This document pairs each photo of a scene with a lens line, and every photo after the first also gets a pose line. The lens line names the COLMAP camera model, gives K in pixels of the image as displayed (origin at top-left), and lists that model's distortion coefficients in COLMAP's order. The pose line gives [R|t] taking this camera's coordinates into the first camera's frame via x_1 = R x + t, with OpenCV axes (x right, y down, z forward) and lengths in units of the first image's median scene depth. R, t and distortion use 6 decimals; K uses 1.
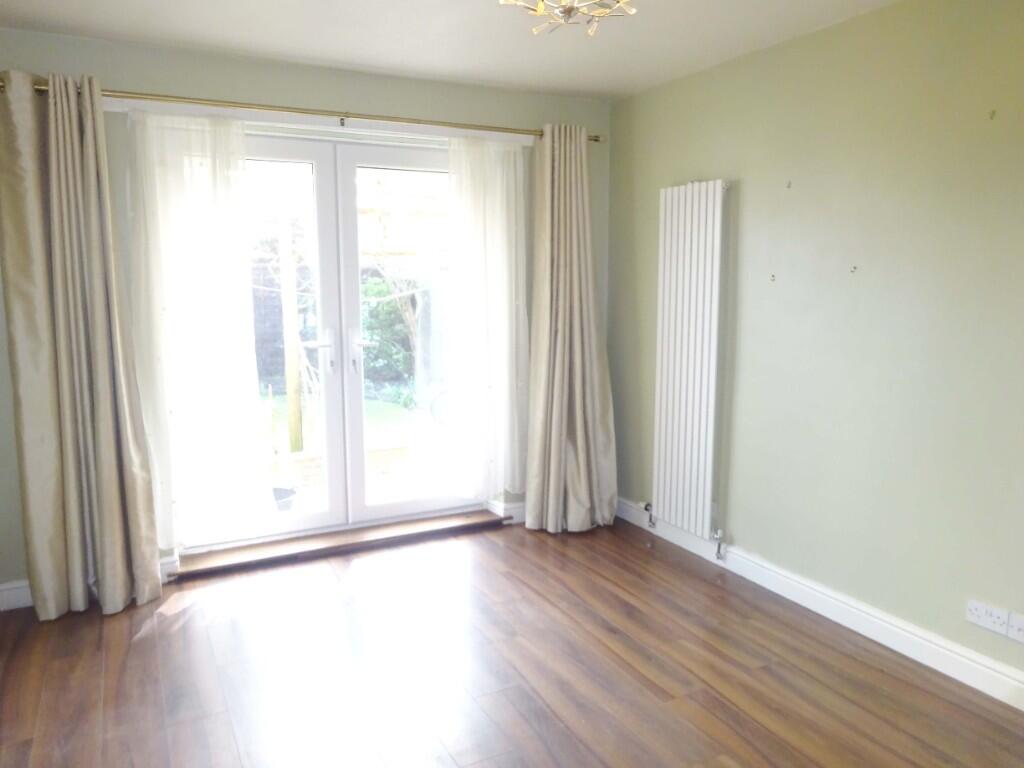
lens RADIAL K [[751.6, 0, 512.0], [0, 751.6, 384.0], [0, 0, 1]] dist [-0.004832, 0.002251]
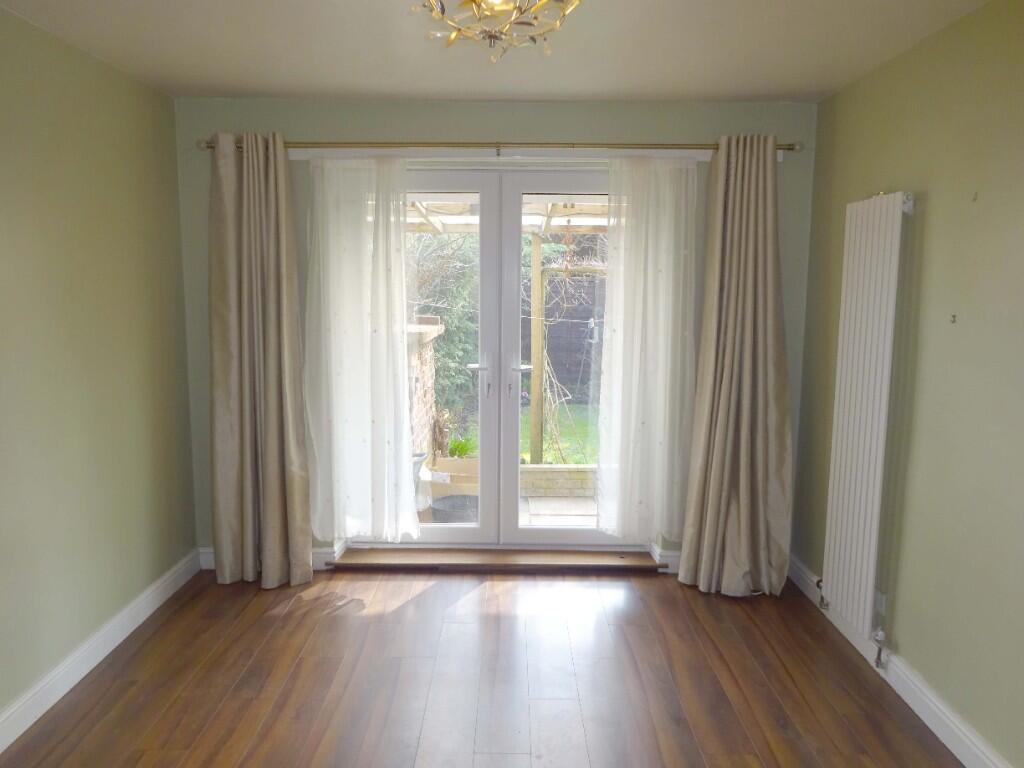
lens RADIAL K [[751.6, 0, 512.0], [0, 751.6, 384.0], [0, 0, 1]] dist [-0.004832, 0.002251]
pose [[0.887409, 0.070129, -0.455617, 0.261169], [-0.075122, 0.997149, 0.007167, -0.040704], [0.454821, 0.027867, 0.890147, 0.102280]]
